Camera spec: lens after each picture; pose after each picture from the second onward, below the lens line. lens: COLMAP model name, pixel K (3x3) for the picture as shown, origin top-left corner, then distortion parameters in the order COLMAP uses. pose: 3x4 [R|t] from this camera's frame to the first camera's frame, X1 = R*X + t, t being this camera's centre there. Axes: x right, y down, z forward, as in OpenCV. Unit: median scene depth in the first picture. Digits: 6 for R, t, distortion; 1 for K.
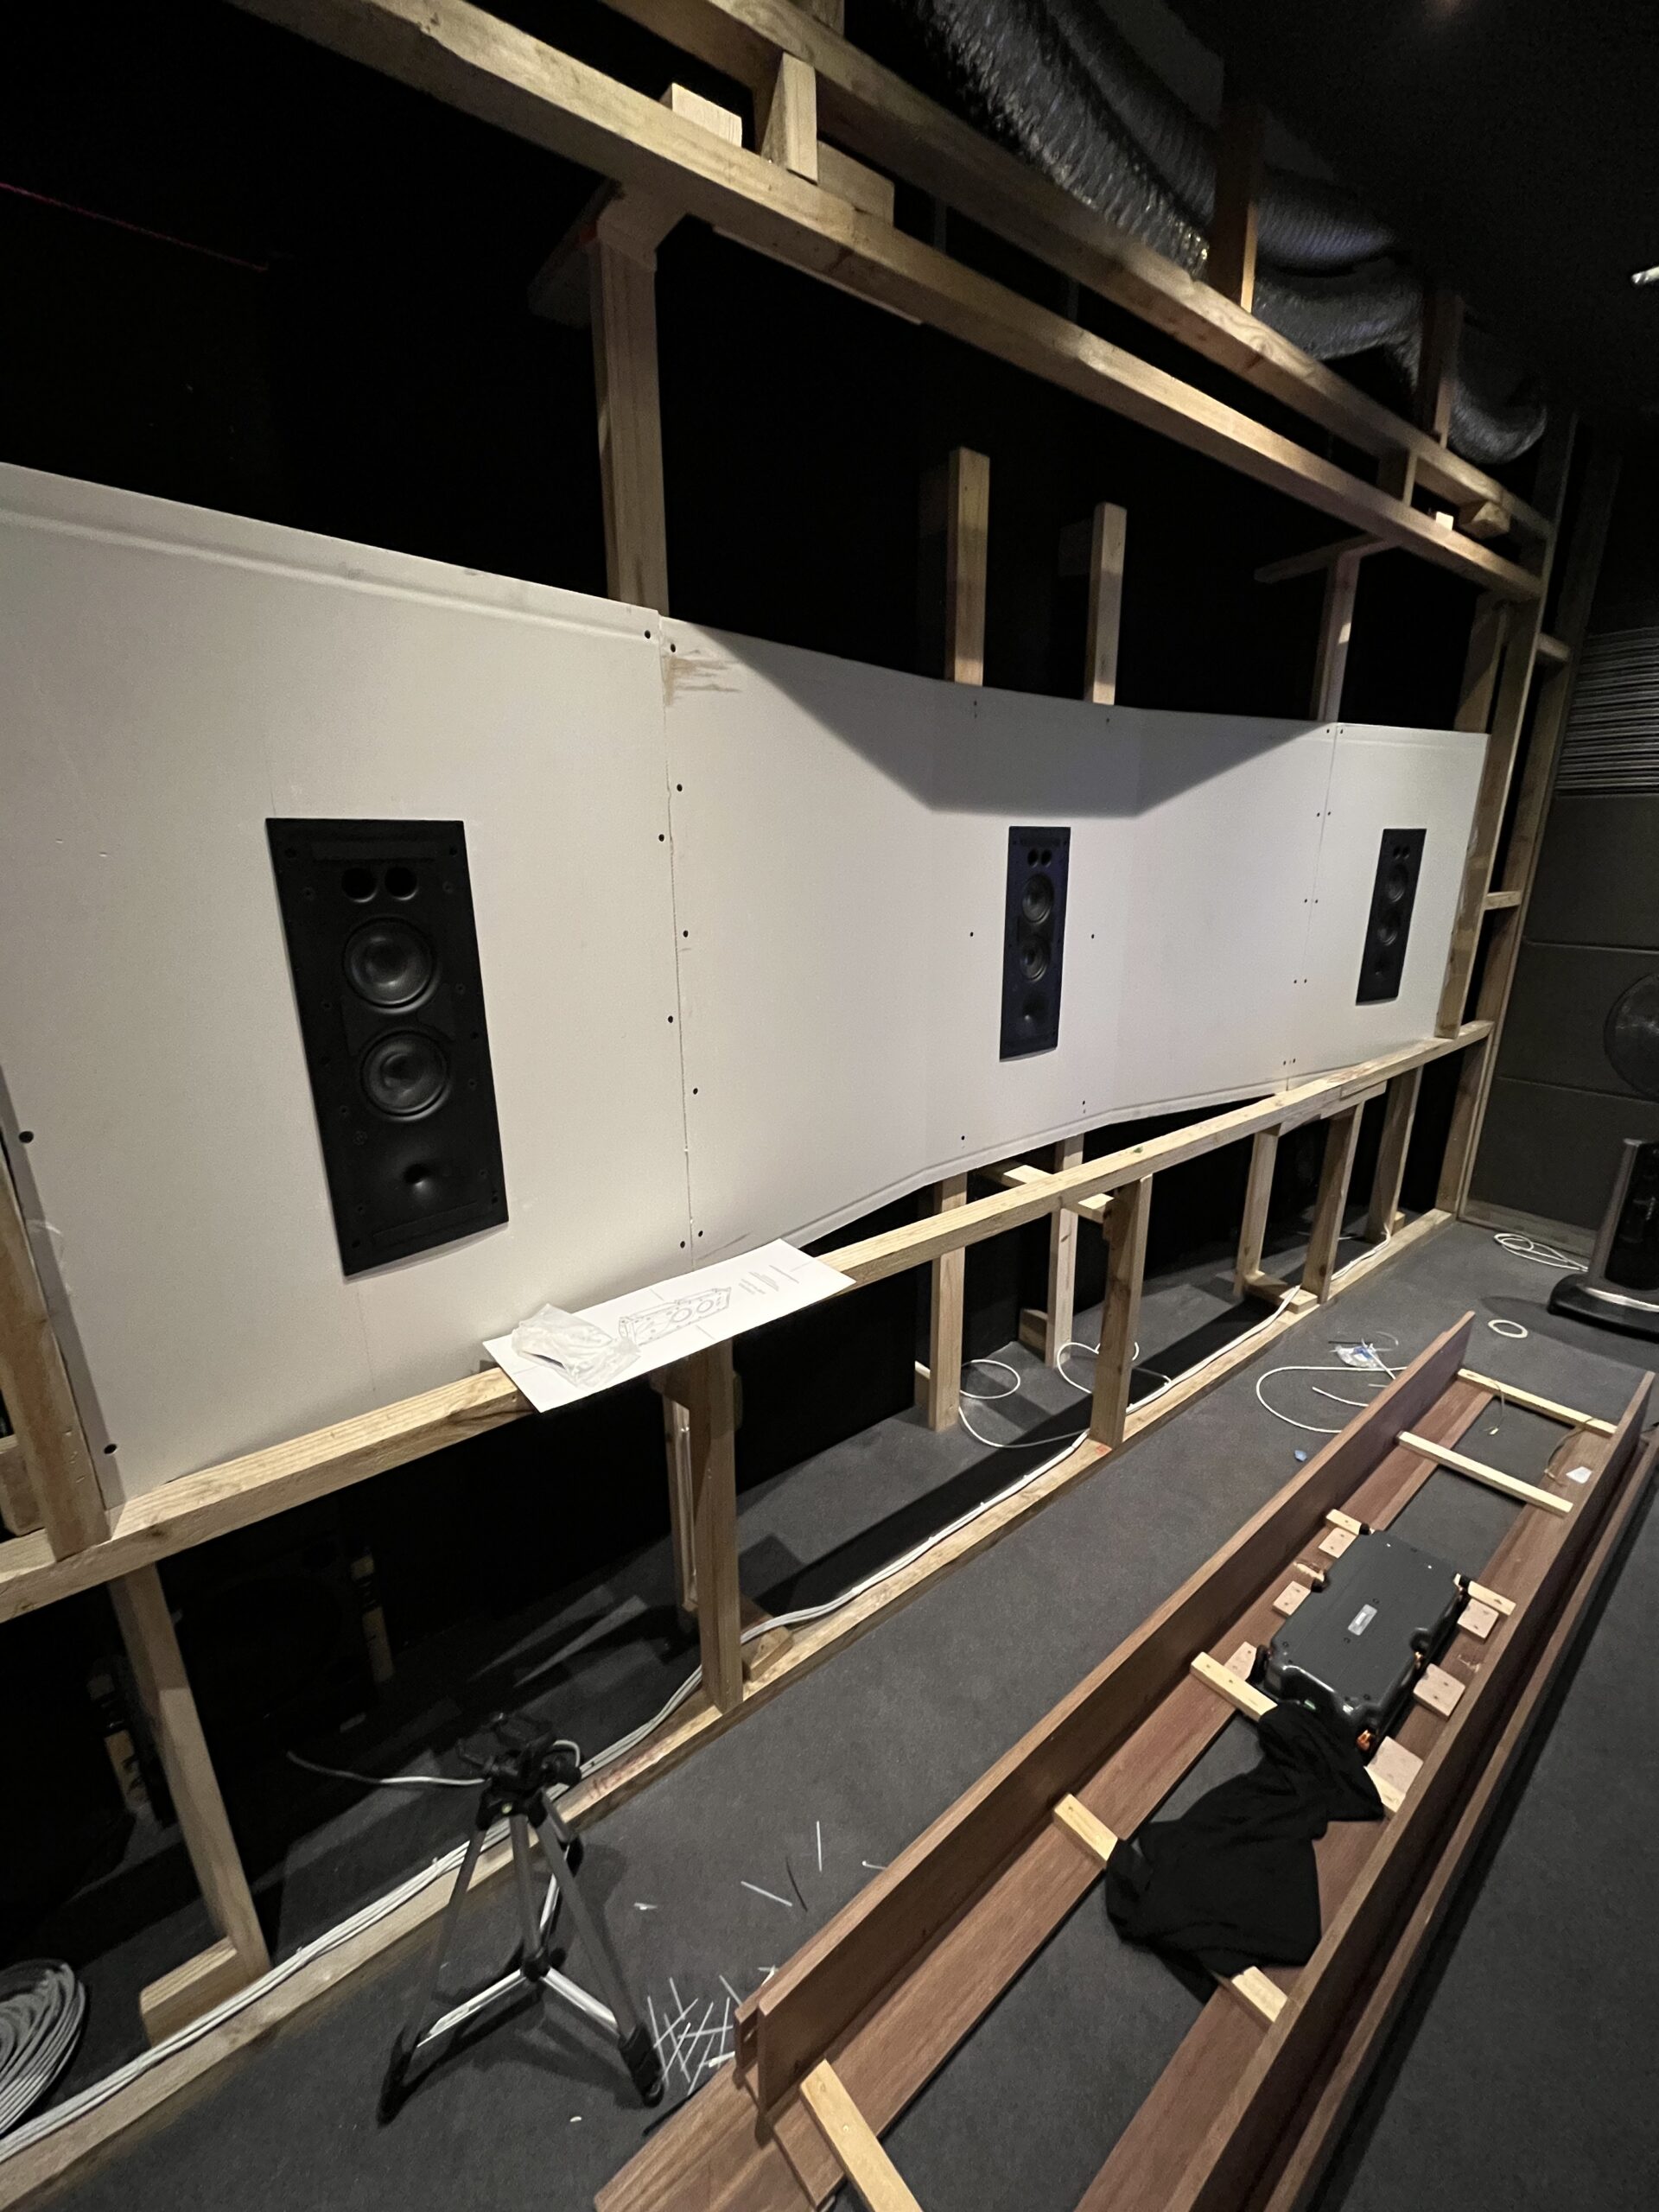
lens RADIAL K [[895.0, 0, 829.5], [0, 895.0, 1106.0], [0, 0, 1]] dist [-0.001053, -0.000054]
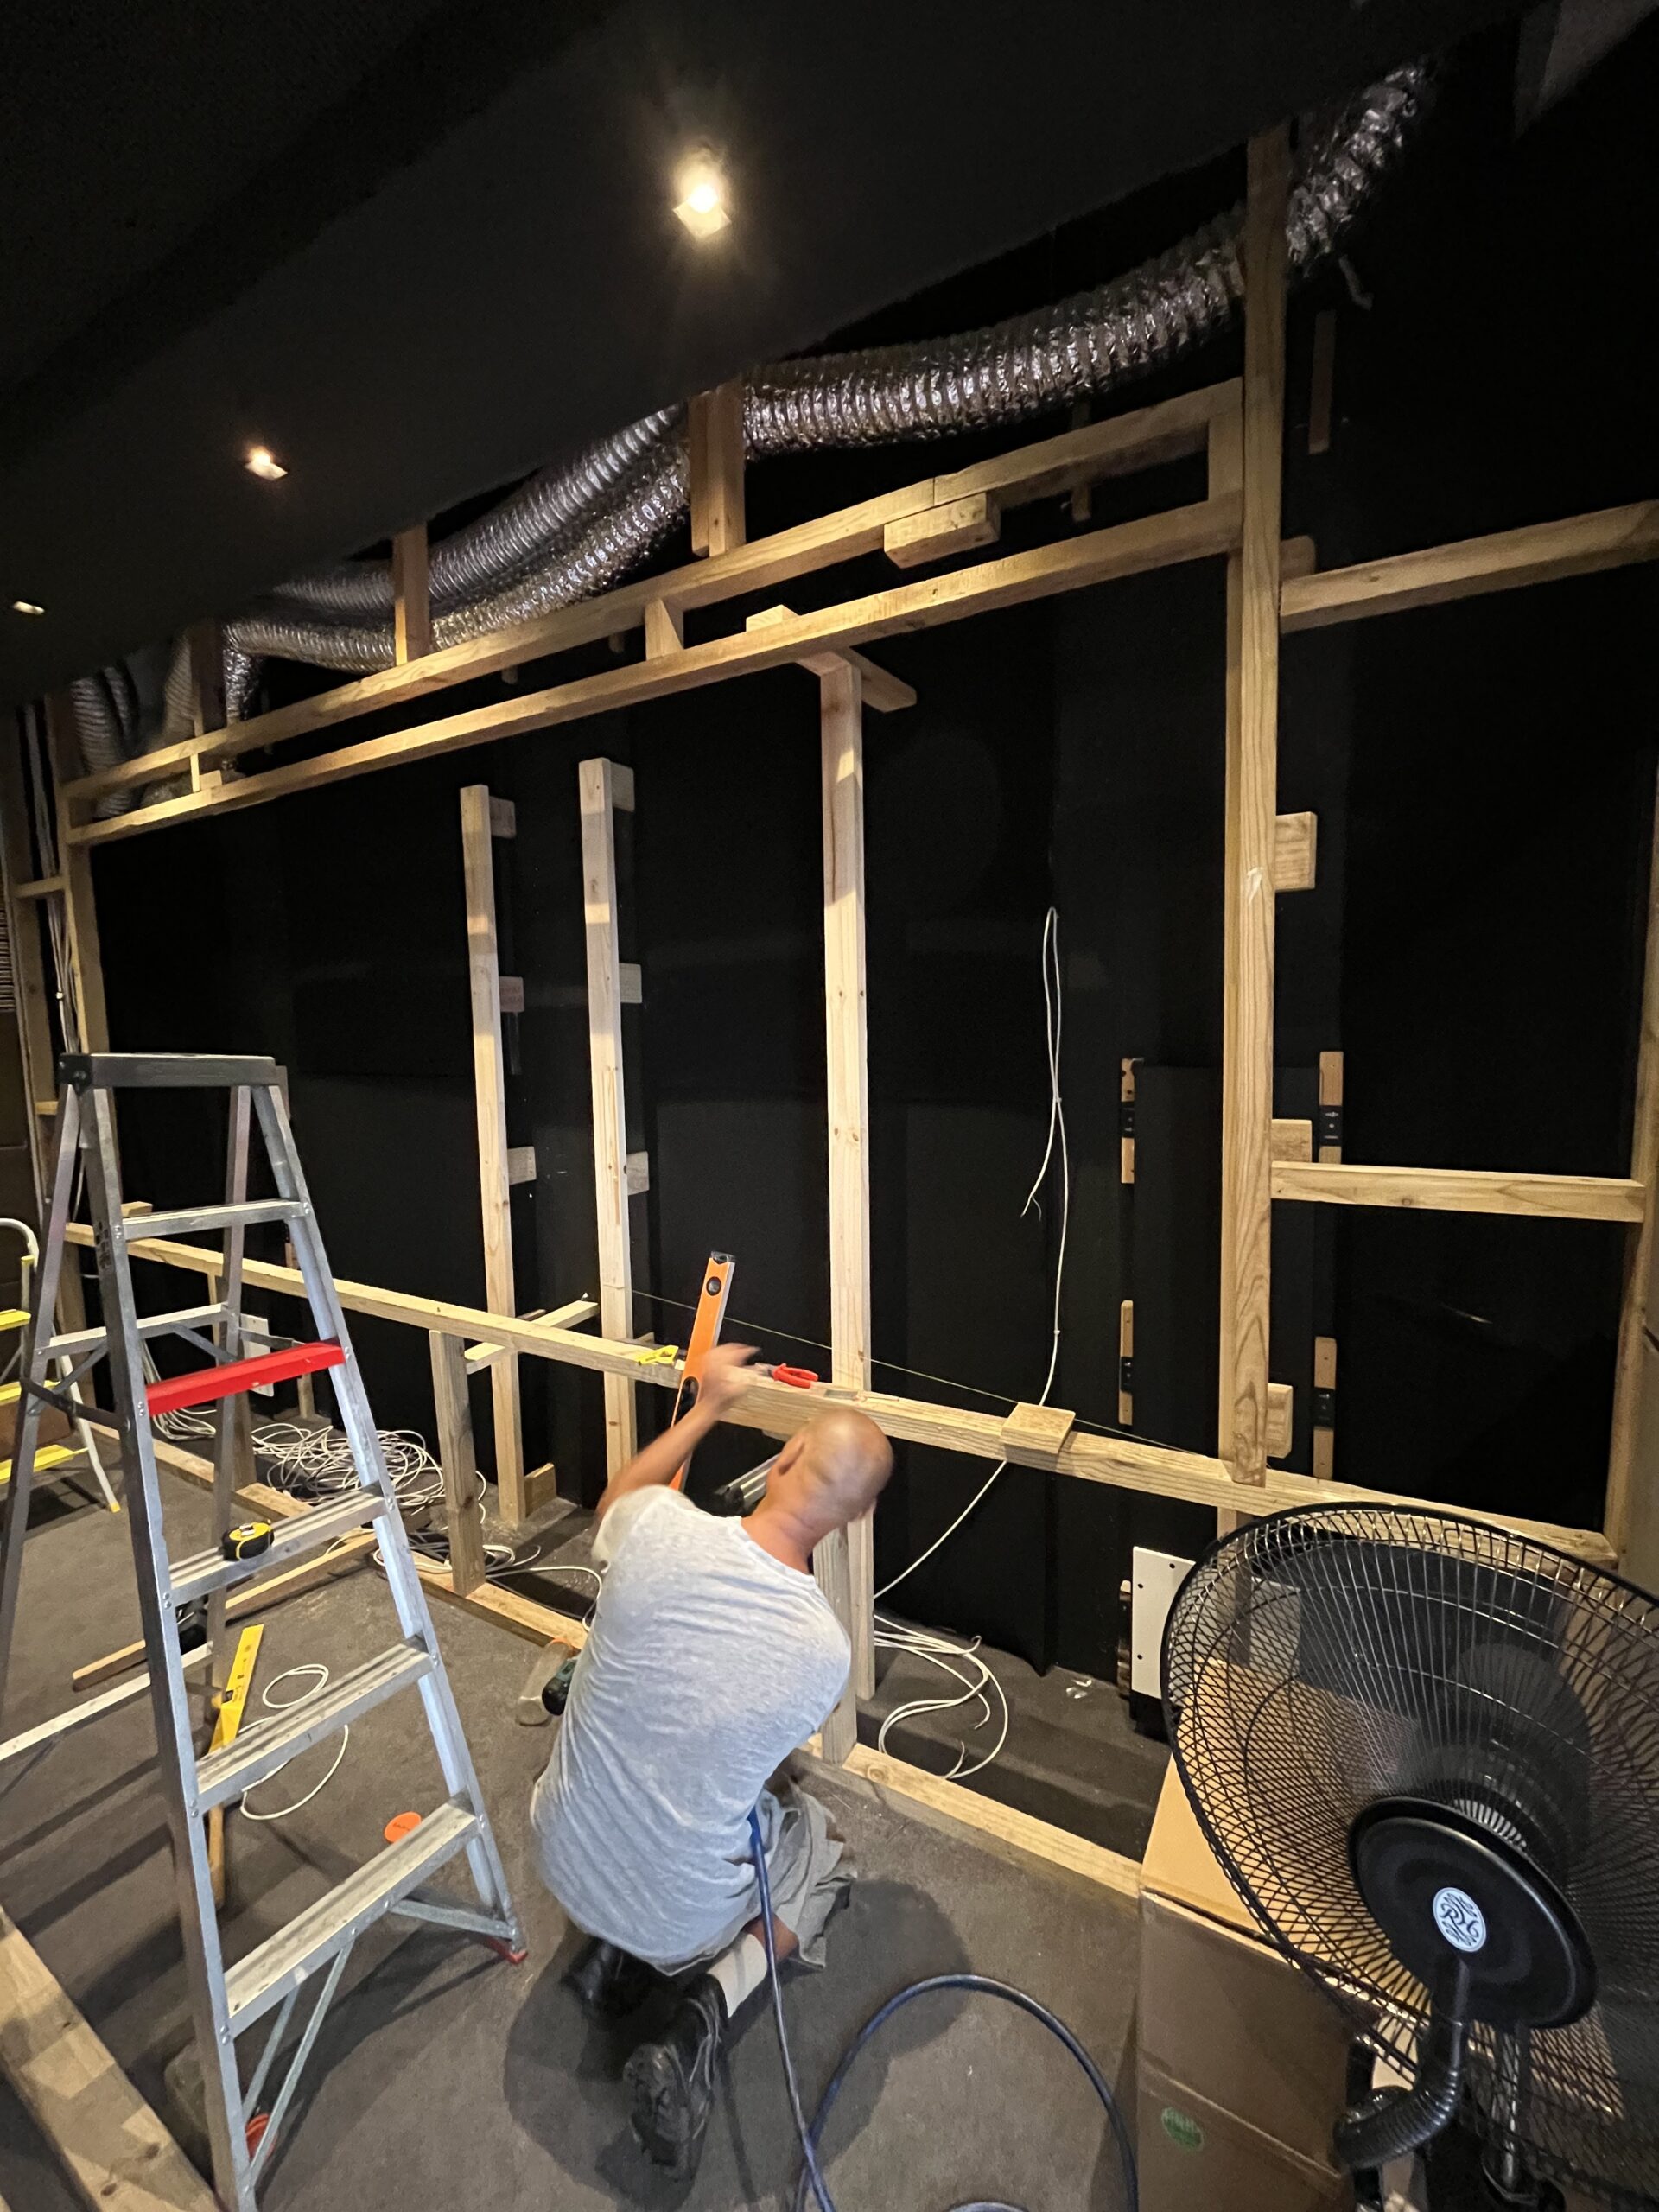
lens RADIAL K [[892.8, 0, 829.5], [0, 892.8, 1106.0], [0, 0, 1]] dist [-0.003138, -0.000337]
pose [[0.348655, 0.087942, -0.933116, 1.580706], [-0.246167, 0.969227, -0.000634, -0.324193], [0.904346, 0.229923, 0.359574, 0.998841]]
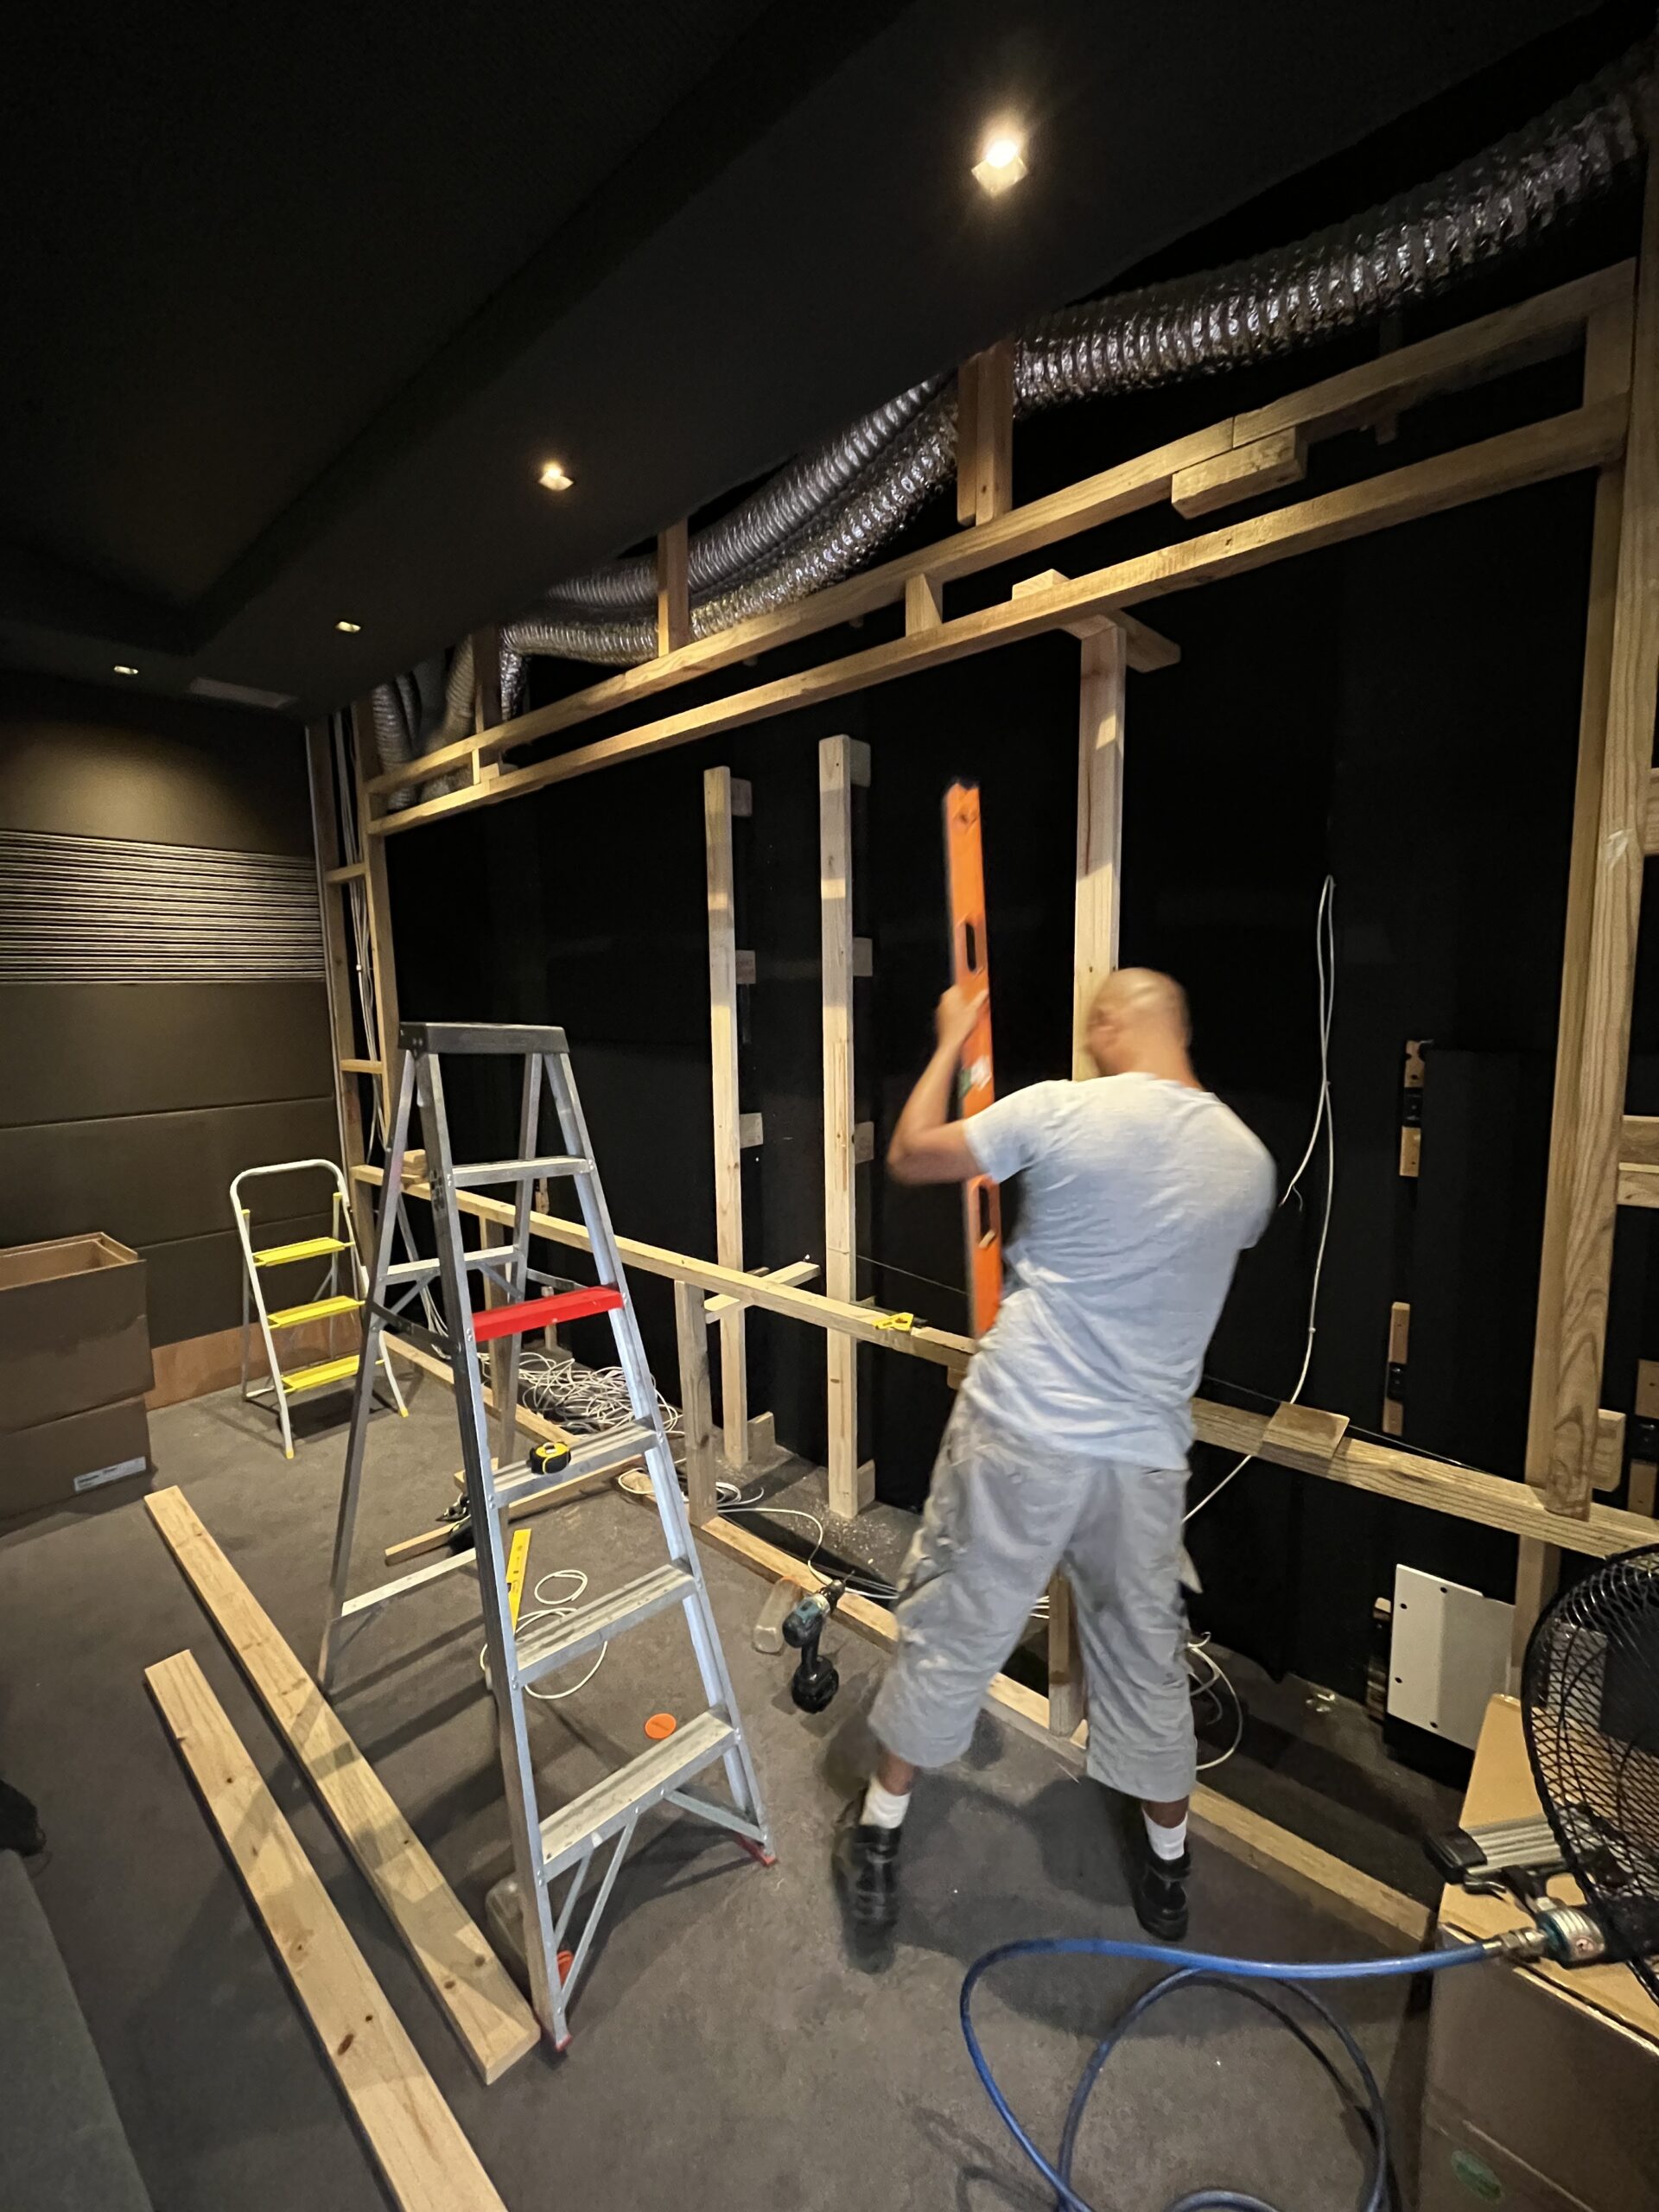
lens RADIAL K [[892.8, 0, 829.5], [0, 892.8, 1106.0], [0, 0, 1]] dist [-0.003138, -0.000337]
pose [[0.151849, 0.128533, -0.980011, 1.573098], [-0.263950, 0.960774, 0.085112, -0.314684], [0.952508, 0.245750, 0.179819, 0.936350]]
